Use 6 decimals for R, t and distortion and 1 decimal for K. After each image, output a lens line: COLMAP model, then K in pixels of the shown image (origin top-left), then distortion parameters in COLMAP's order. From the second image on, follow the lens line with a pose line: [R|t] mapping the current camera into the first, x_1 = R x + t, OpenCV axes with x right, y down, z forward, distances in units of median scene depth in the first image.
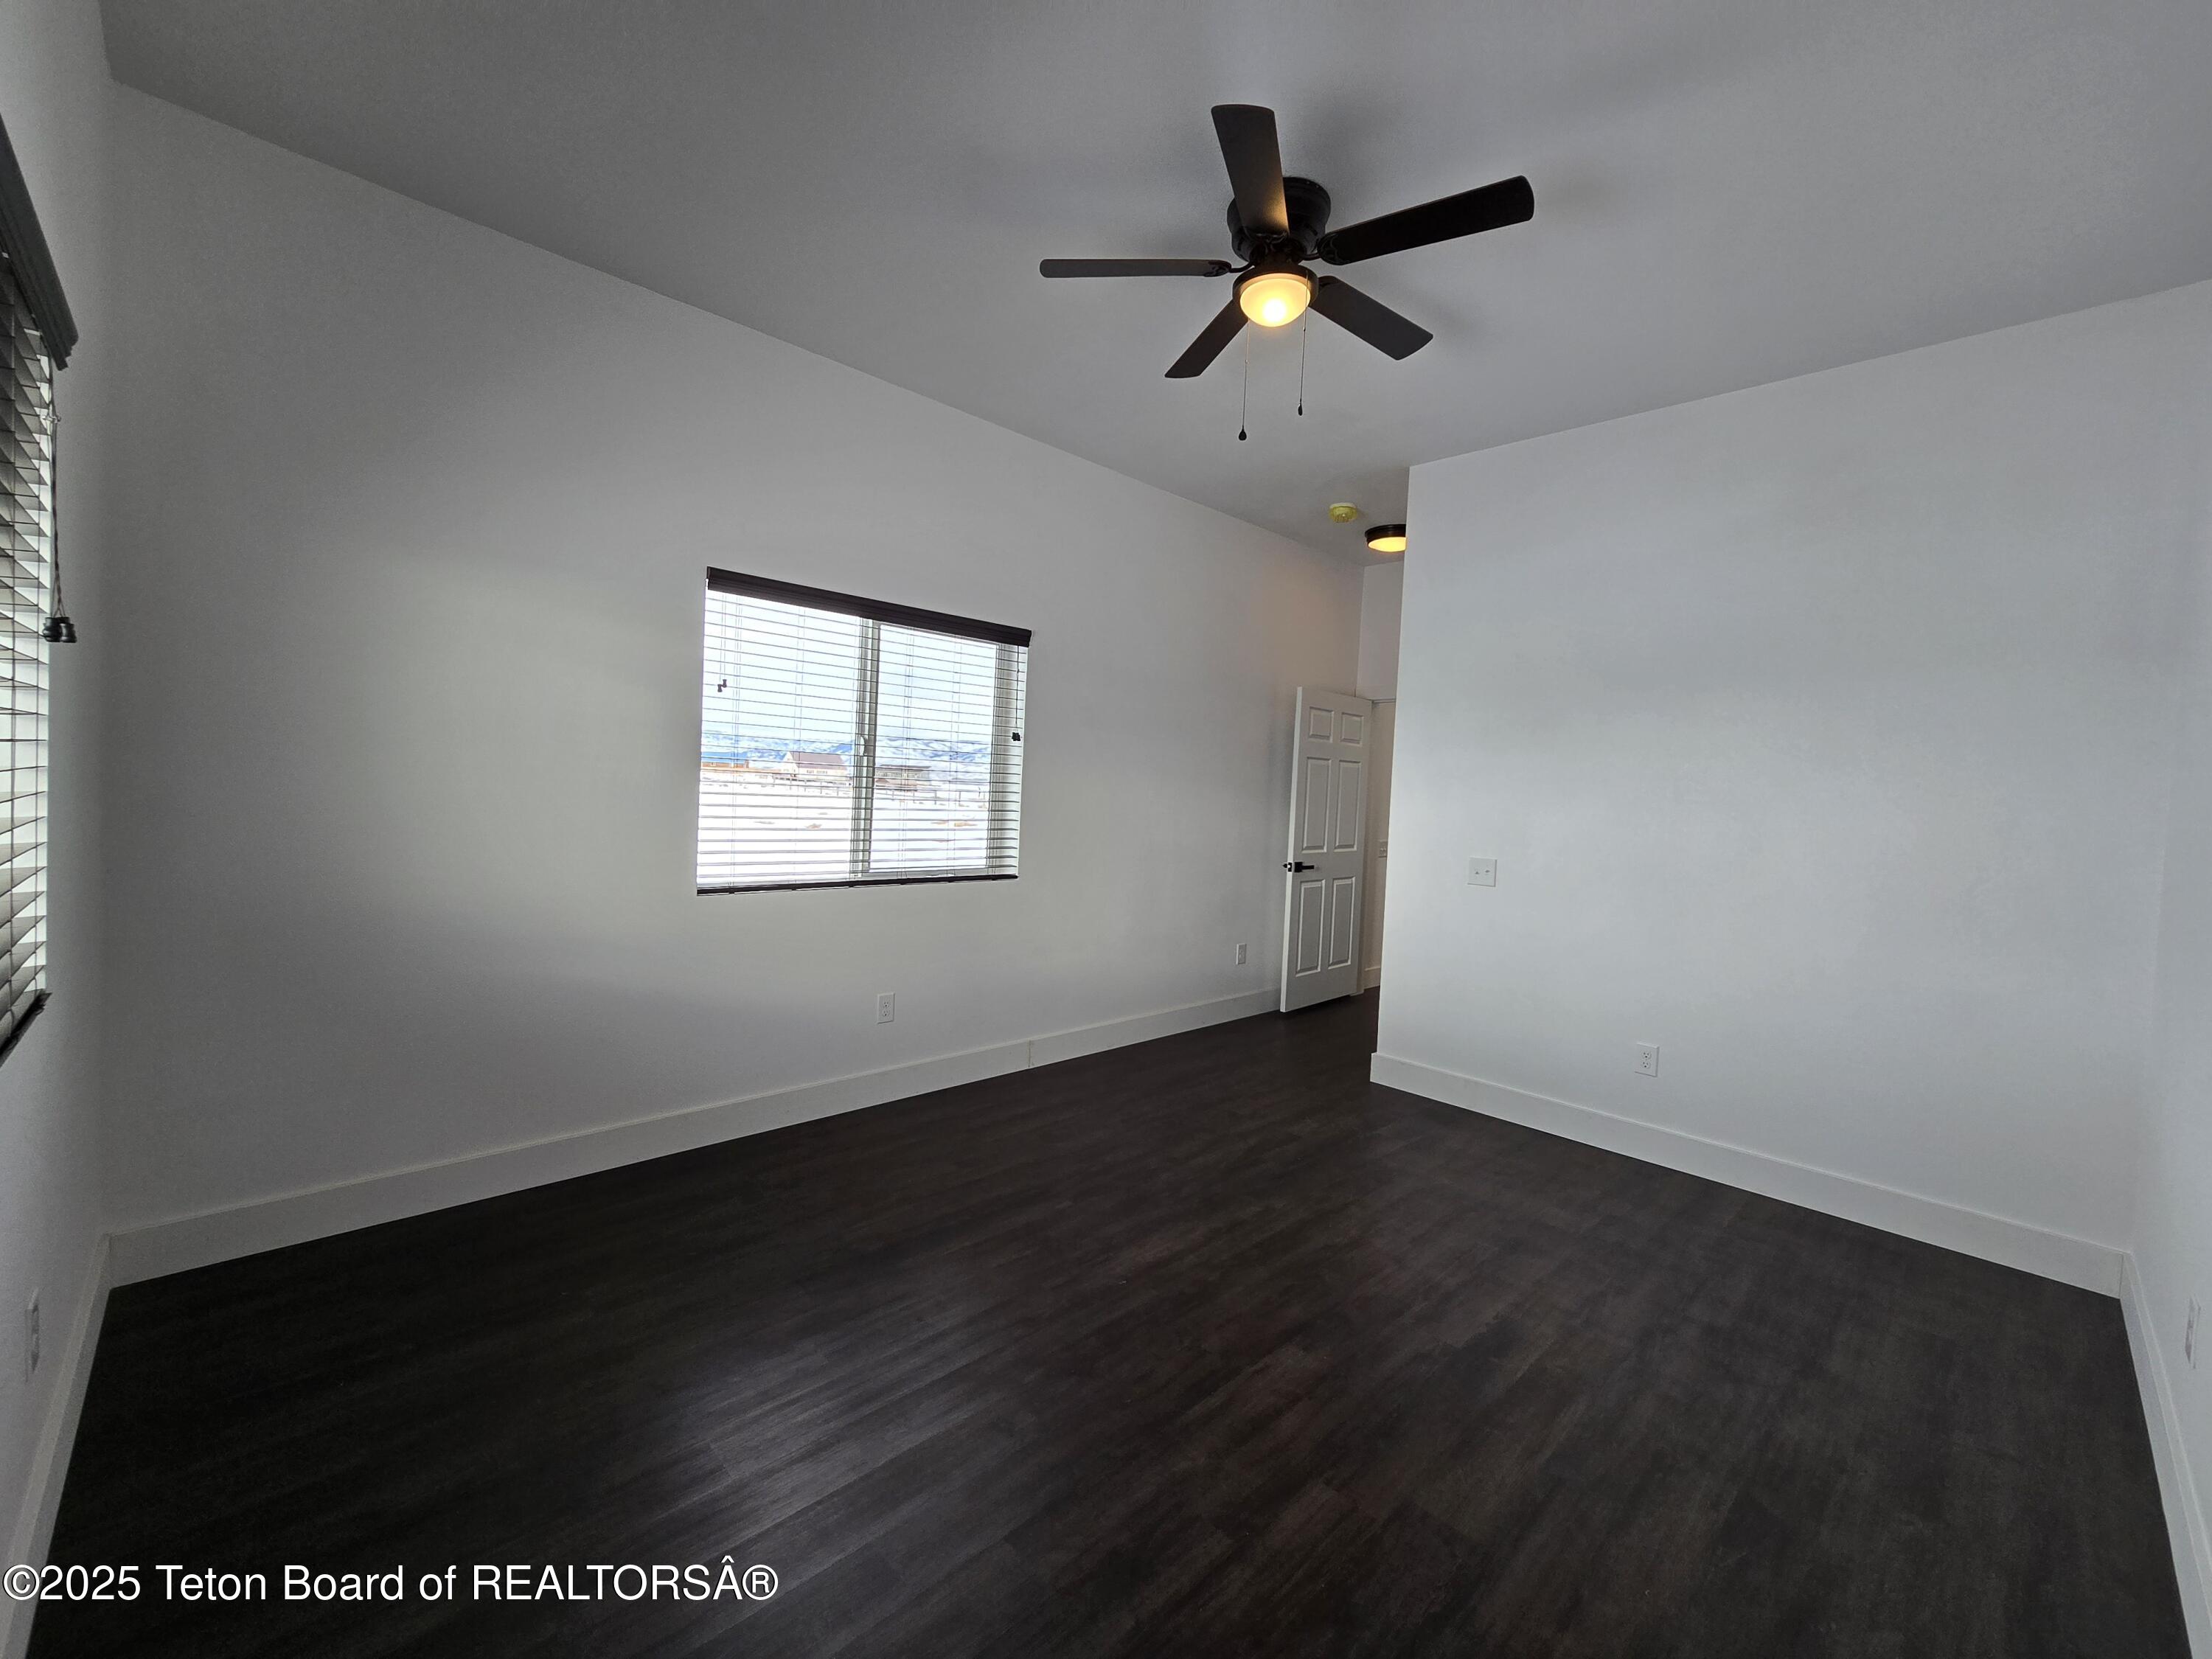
lens RADIAL K [[908.5, 0, 1099.1], [0, 908.5, 819.7], [0, 0, 1]] dist [-0.000137, -0.001344]
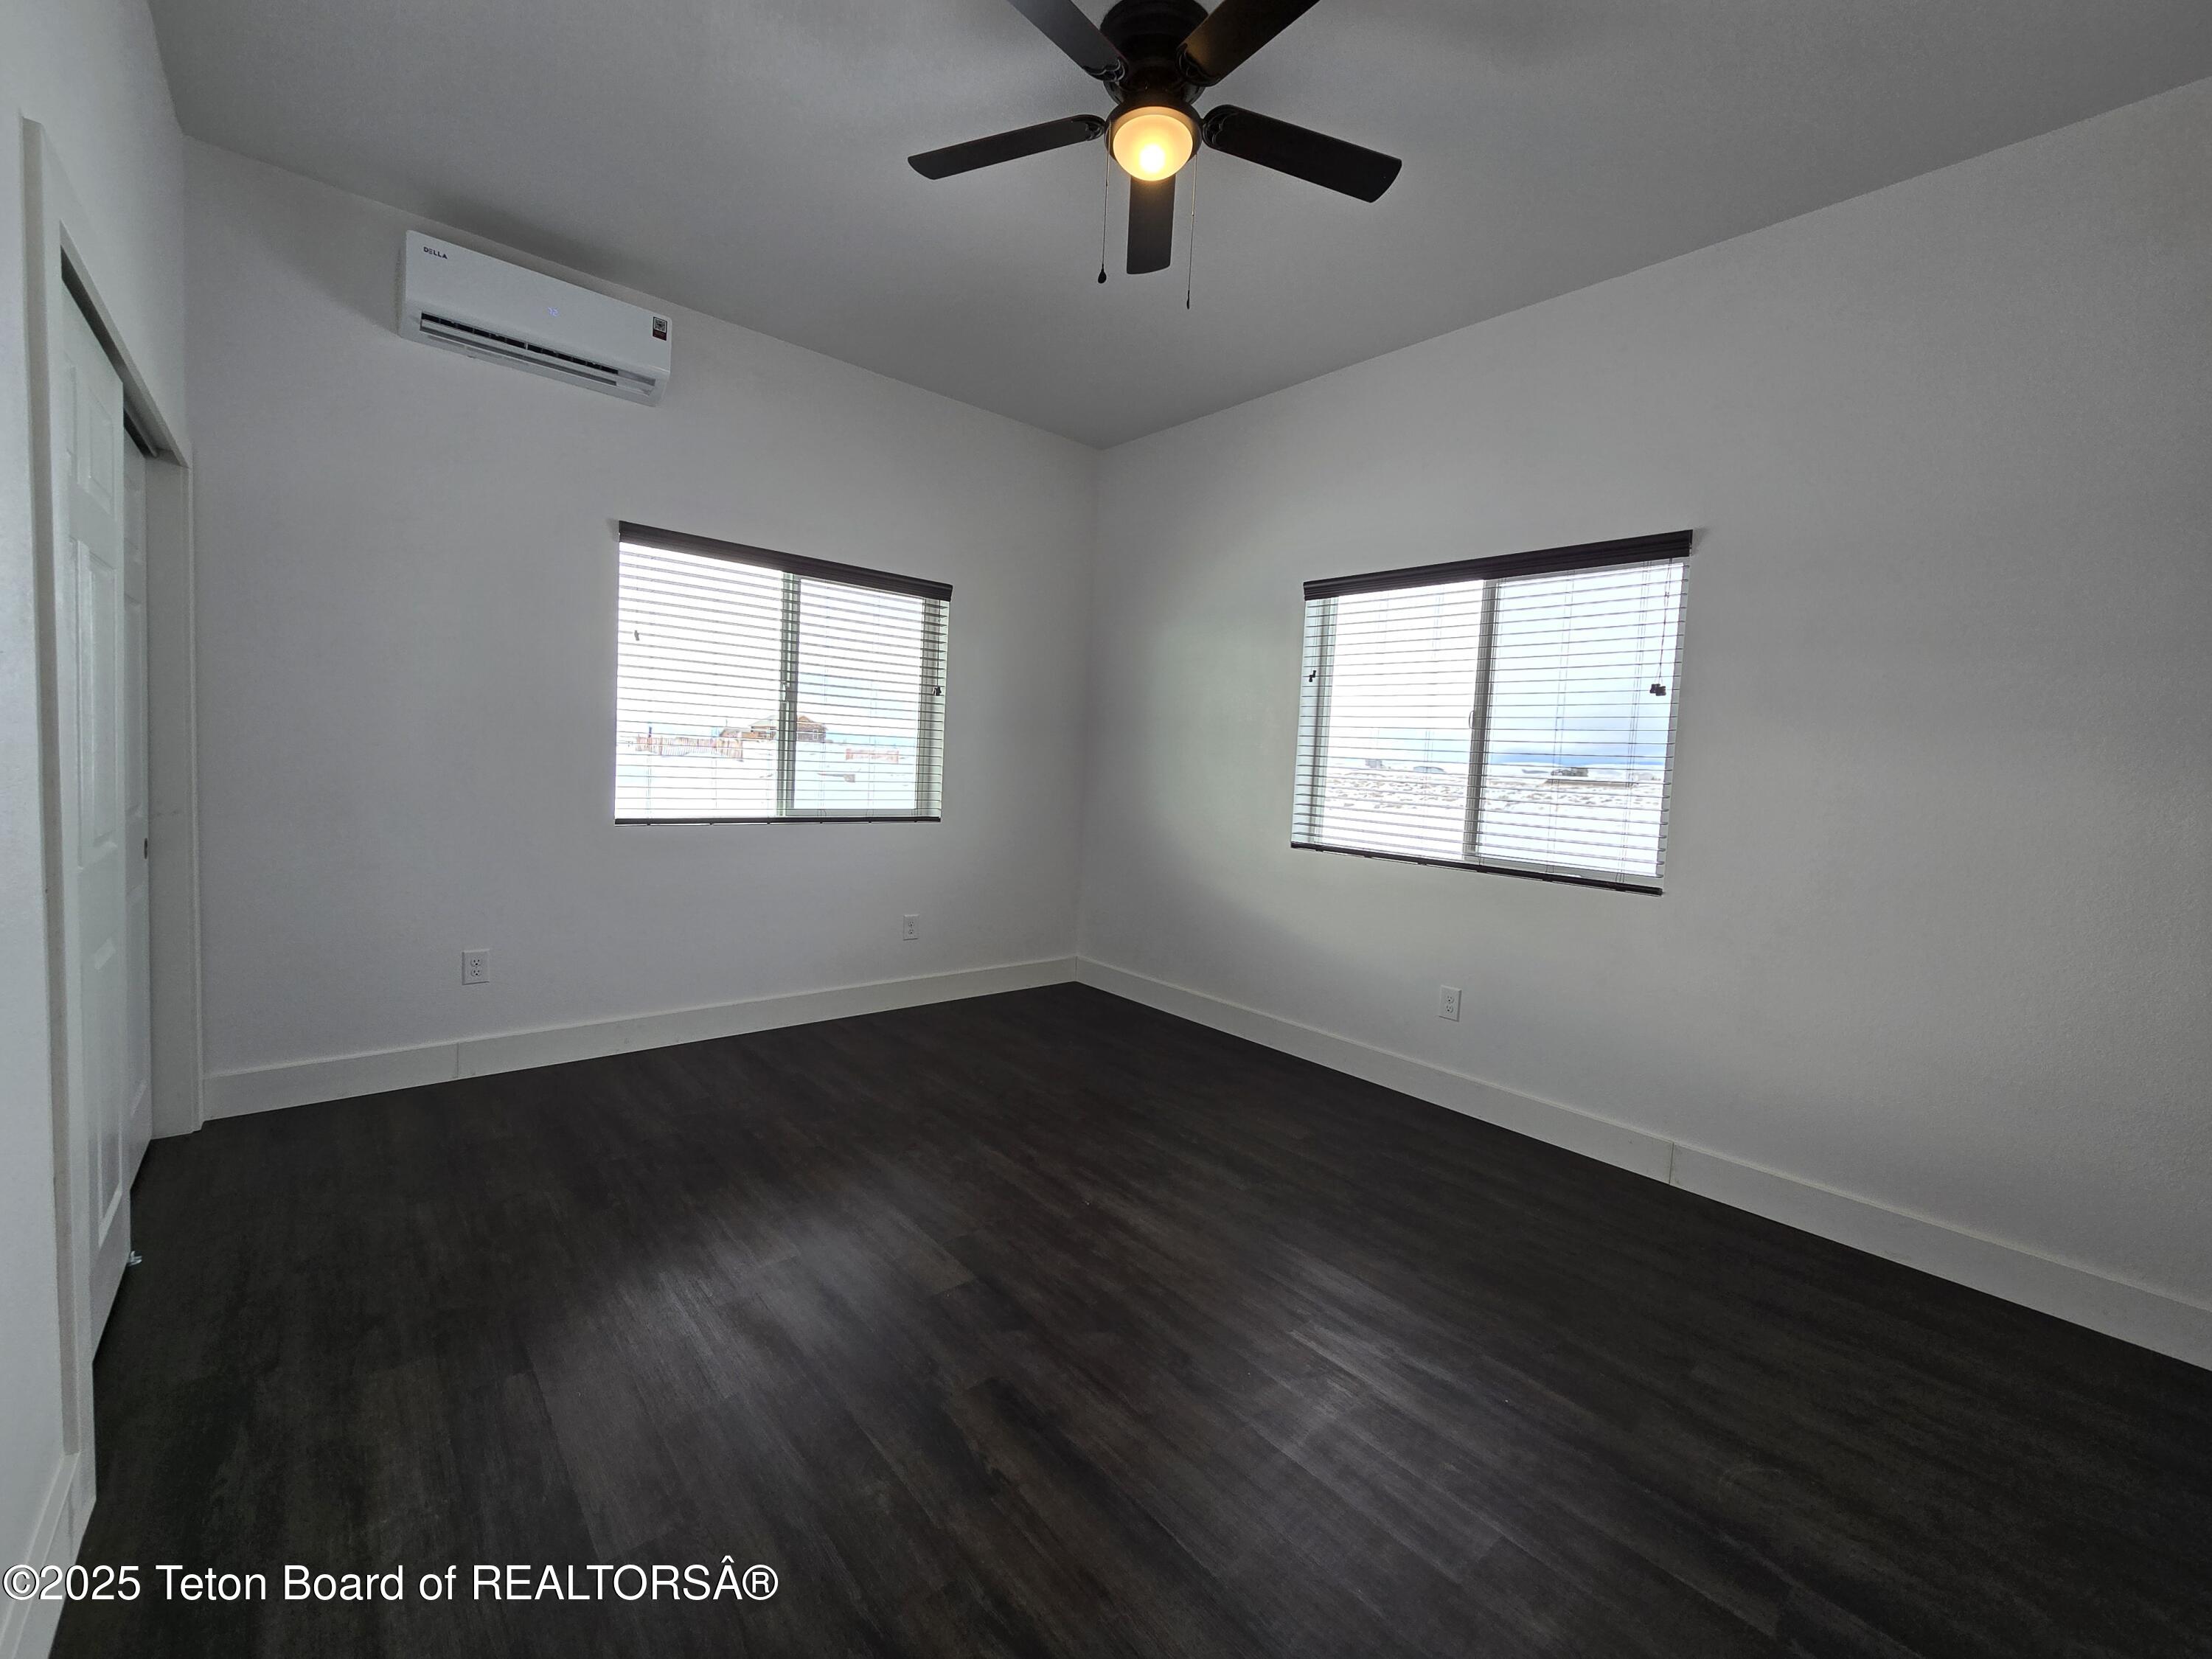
lens RADIAL K [[908.5, 0, 1100.7], [0, 908.5, 822.5], [0, 0, 1]] dist [-0.000137, -0.001344]
pose [[-0.054764, 0.027633, -0.998117, 0.690719], [-0.084735, 0.995882, 0.032221, 0.026385], [0.994897, 0.086340, -0.052197, 0.678257]]
